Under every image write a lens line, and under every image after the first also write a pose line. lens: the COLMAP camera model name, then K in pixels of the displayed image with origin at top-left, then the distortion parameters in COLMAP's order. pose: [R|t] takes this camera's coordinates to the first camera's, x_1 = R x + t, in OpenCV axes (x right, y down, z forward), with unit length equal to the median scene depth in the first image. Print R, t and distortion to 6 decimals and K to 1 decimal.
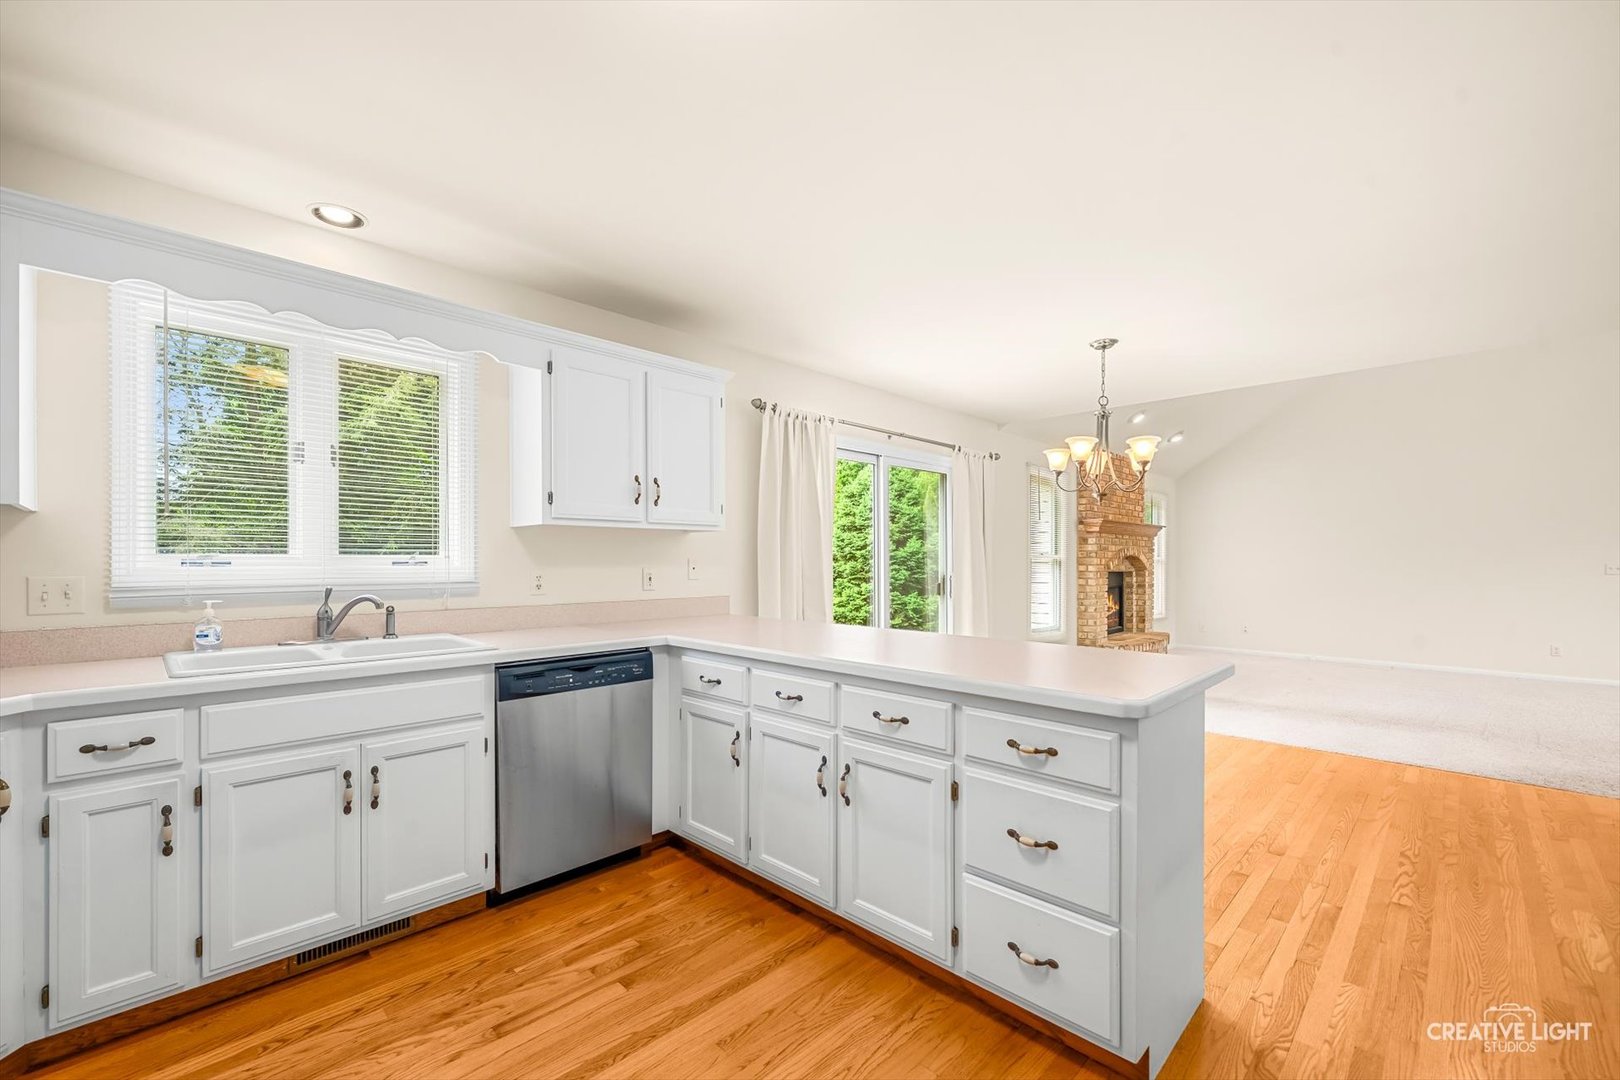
lens RADIAL K [[673.7, 0, 795.5], [0, 673.7, 562.0], [0, 0, 1]] dist [-0.004238, 0.000247]
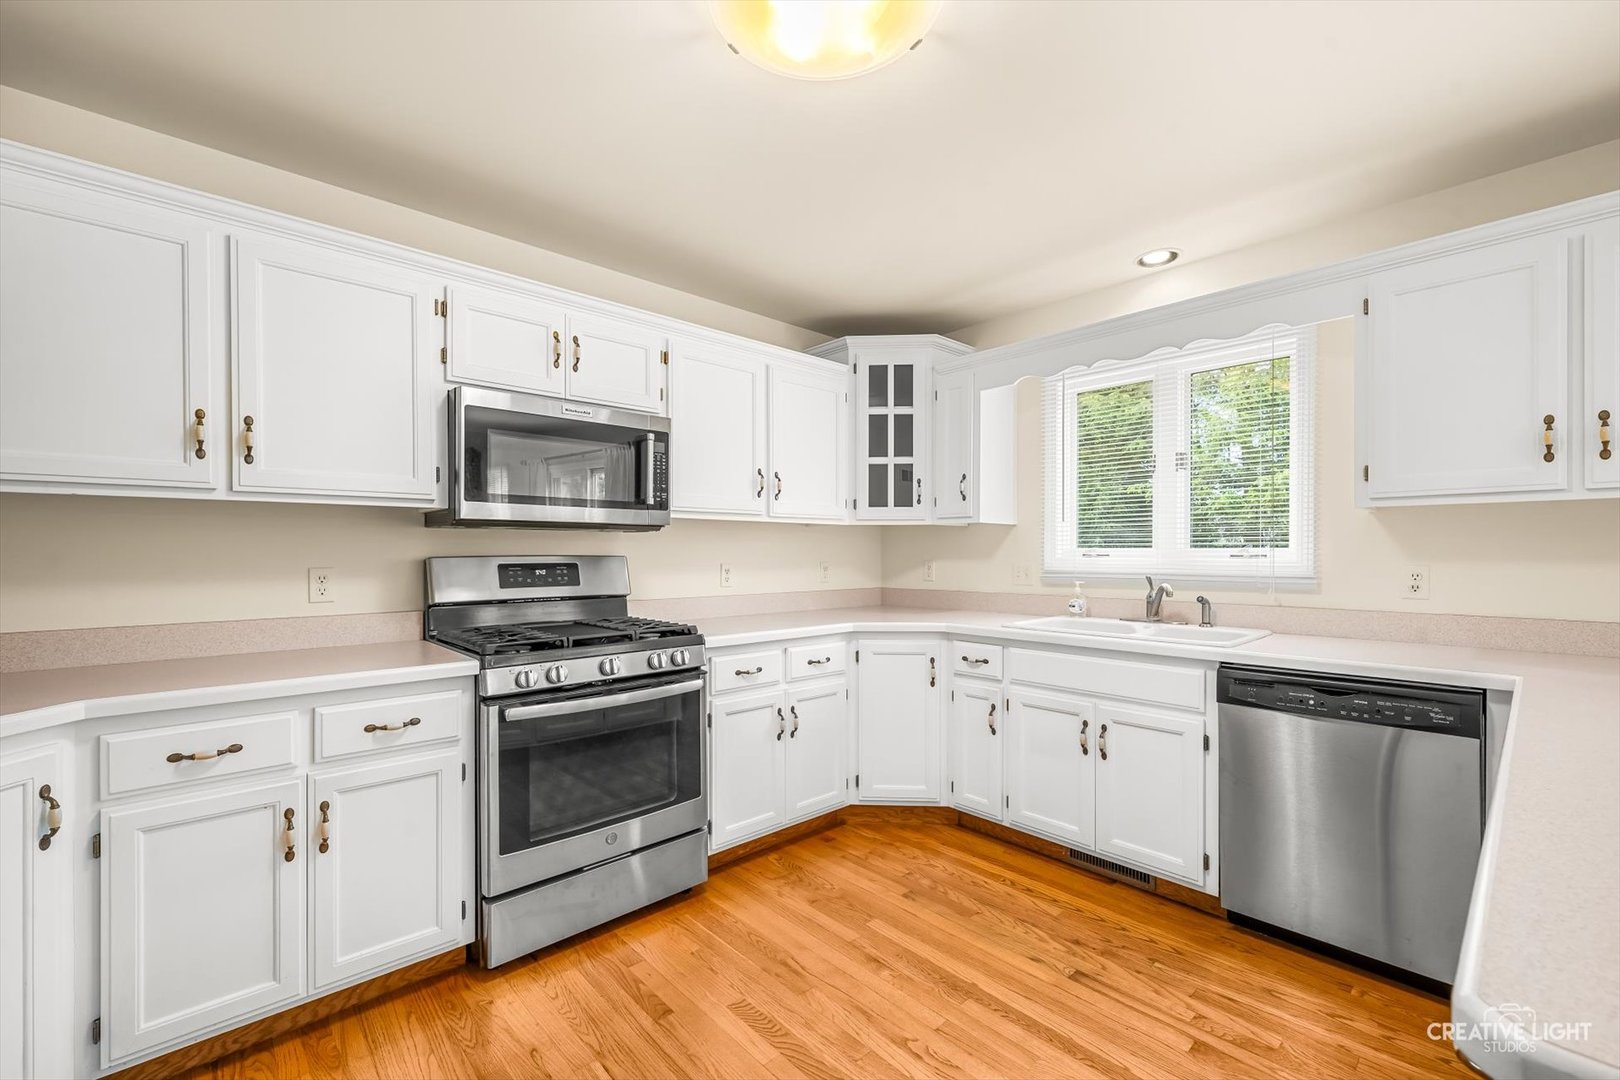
lens RADIAL K [[673.7, 0, 809.2], [0, 673.7, 554.2], [0, 0, 1]] dist [-0.004238, 0.000247]
pose [[-0.043439, 0.000475, -0.999056, 0.400859], [-0.004257, 0.999991, 0.000661, 0.000767], [0.999047, 0.004282, -0.043437, 0.350384]]
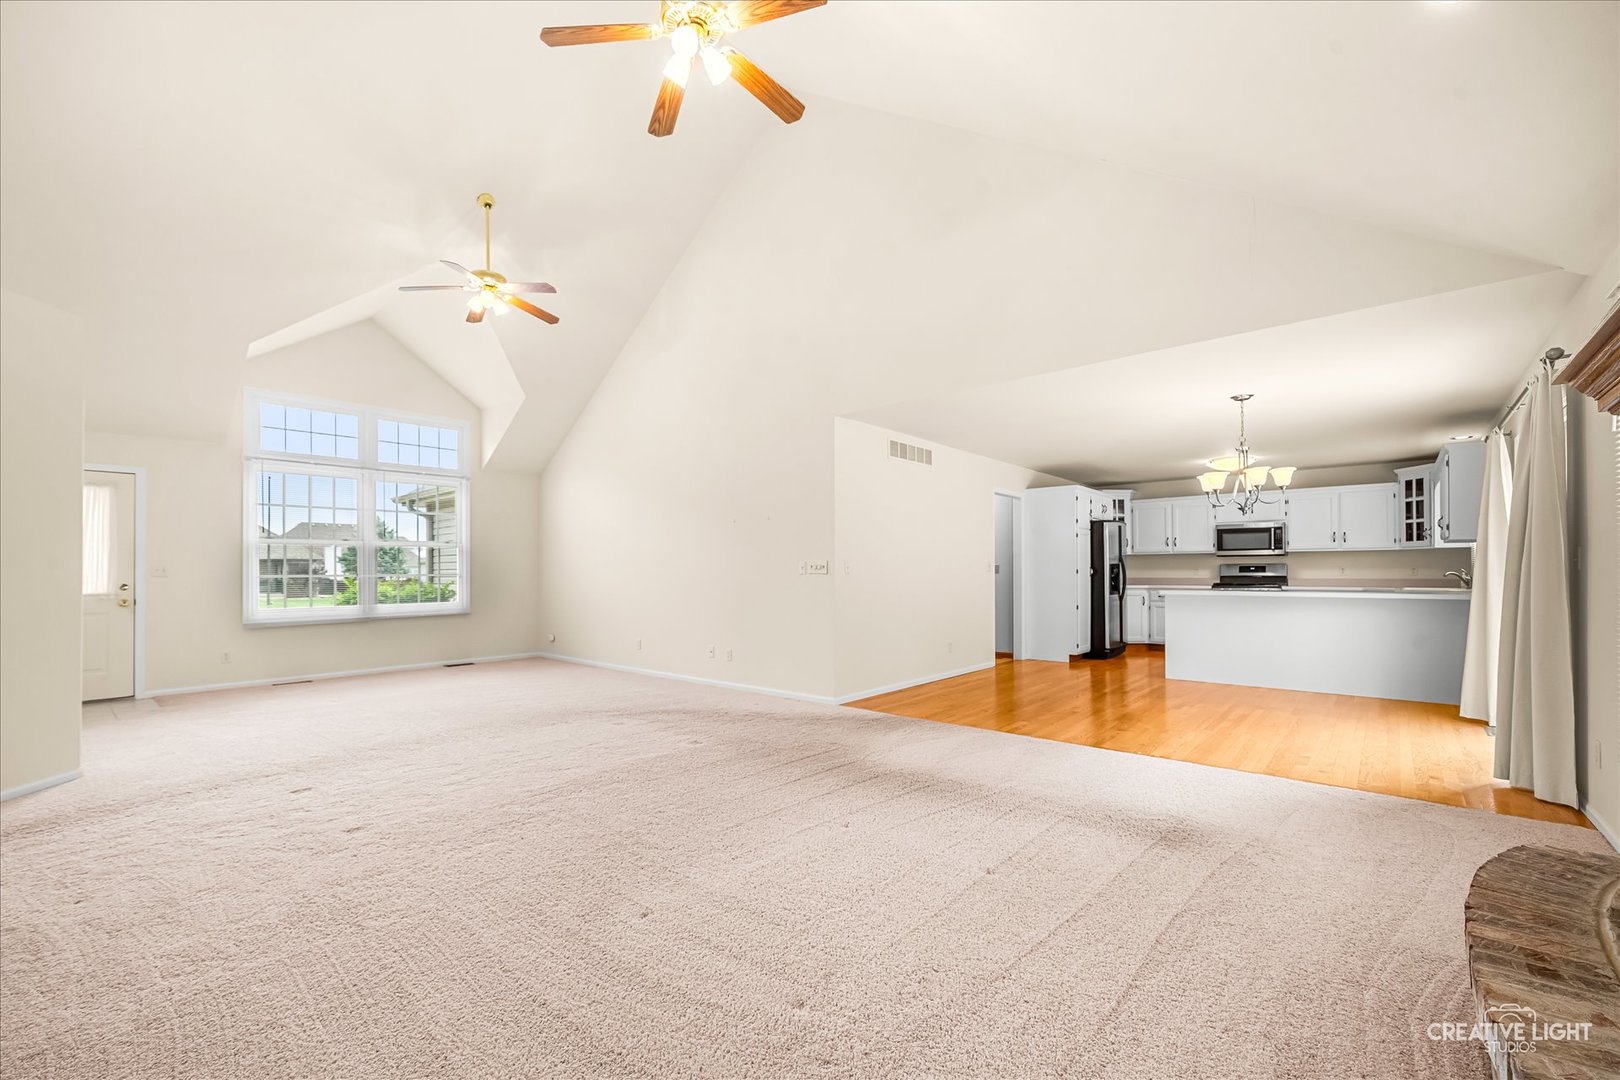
lens RADIAL K [[673.7, 0, 795.6], [0, 673.7, 564.1], [0, 0, 1]] dist [-0.004238, 0.000247]
pose [[-0.997005, -0.000004, -0.077334, 1.867787], [0.000716, 0.999957, -0.009281, 0.033293], [0.077330, -0.009309, -0.996962, 2.877700]]
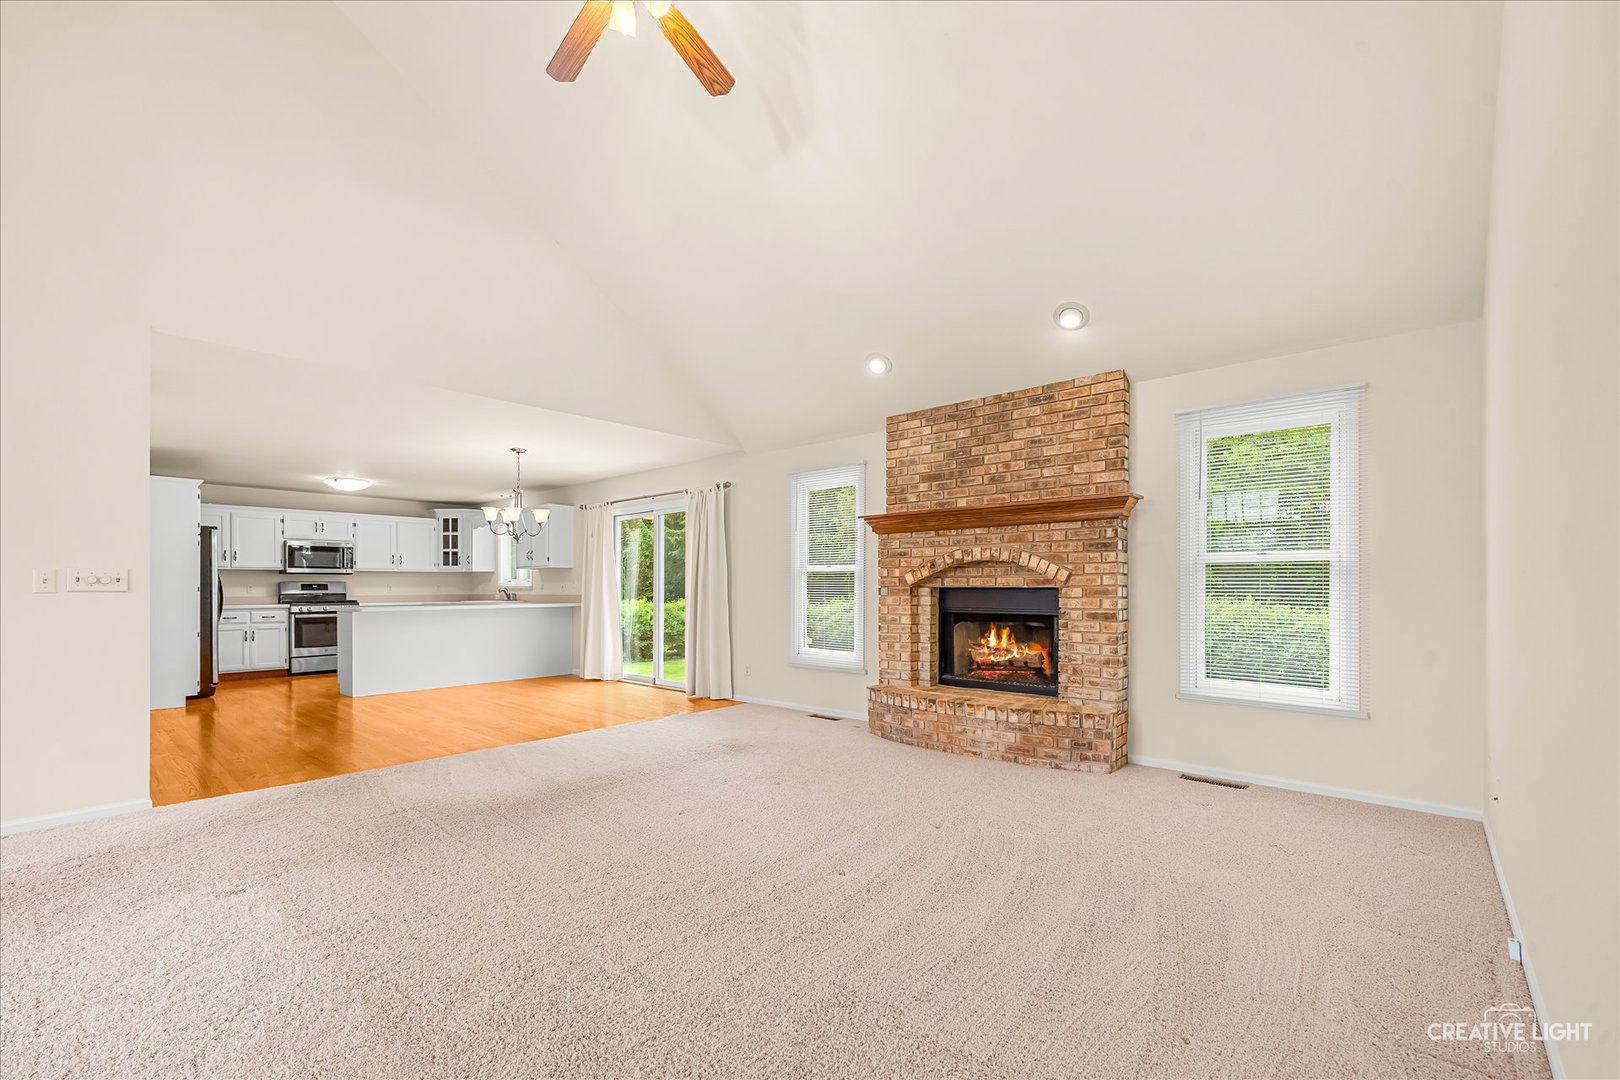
lens RADIAL K [[673.7, 0, 810.9], [0, 673.7, 586.4], [0, 0, 1]] dist [-0.004238, 0.000247]
pose [[0.060411, -0.003922, -0.998166, 2.803432], [0.000489, 0.999992, -0.003899, 0.040133], [0.998173, -0.000252, 0.060413, 2.079132]]
